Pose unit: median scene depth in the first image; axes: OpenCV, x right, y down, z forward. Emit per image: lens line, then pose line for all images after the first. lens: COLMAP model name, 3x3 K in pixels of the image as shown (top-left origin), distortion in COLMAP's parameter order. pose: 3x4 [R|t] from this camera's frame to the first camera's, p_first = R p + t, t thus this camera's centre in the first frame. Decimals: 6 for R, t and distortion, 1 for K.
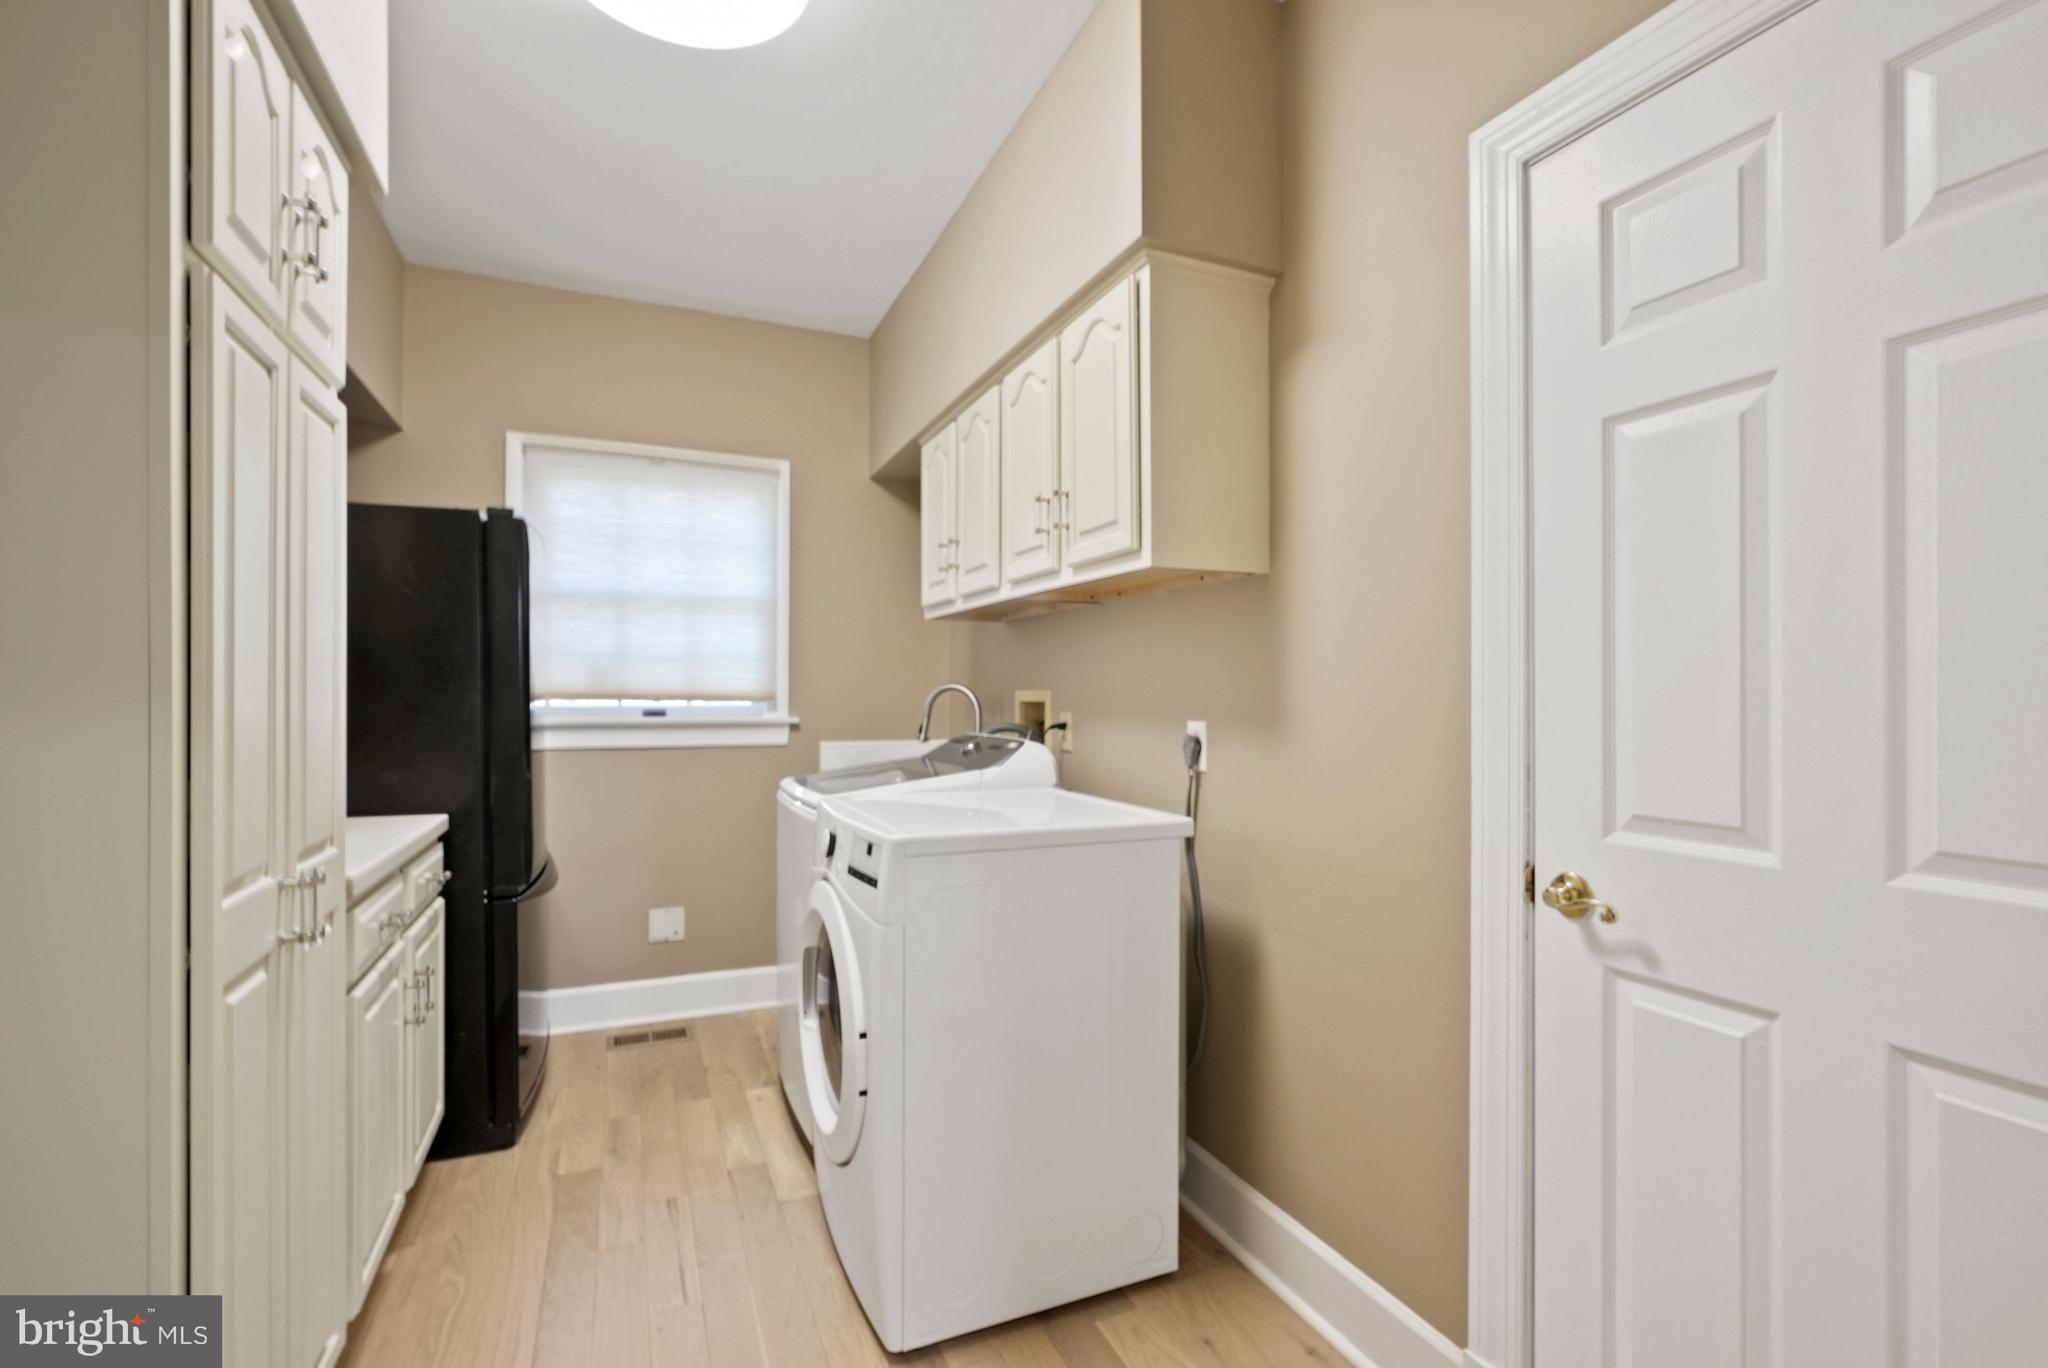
lens RADIAL K [[917.5, 0, 1024.0], [0, 917.5, 684.0], [0, 0, 1]] dist [-0.012536, 0.006431]
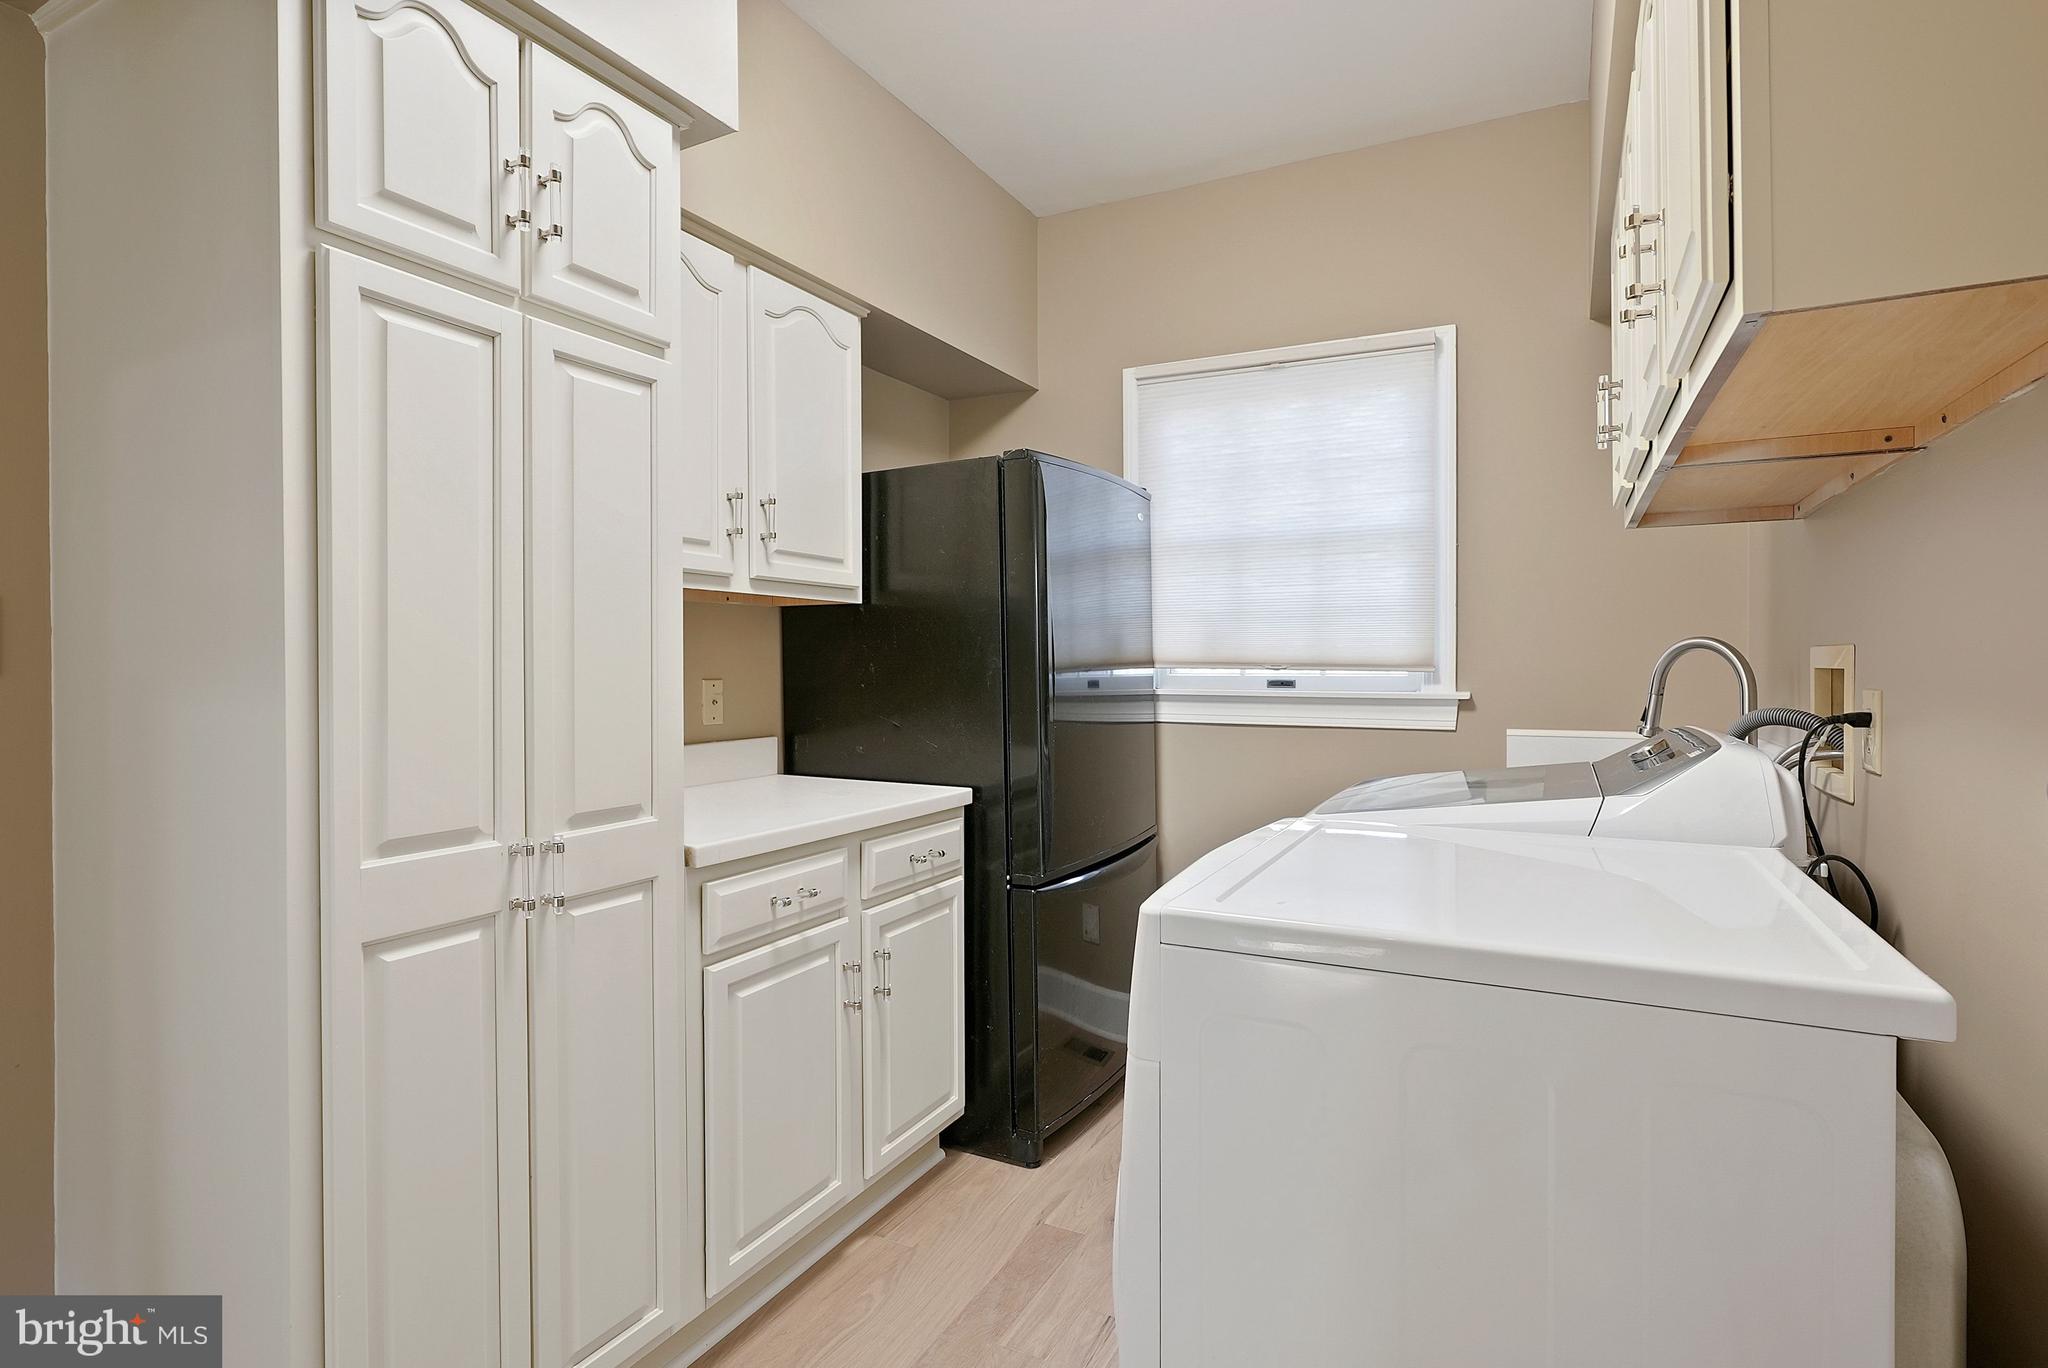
lens RADIAL K [[1020.3, 0, 1026.0], [0, 1020.3, 678.4], [0, 0, 1]] dist [0.001015, -0.000078]
pose [[0.629942, 0.006484, -0.776615, 0.149686], [0.011710, 0.999772, 0.017846, 0.008249], [0.776554, -0.020336, 0.629723, 0.273712]]
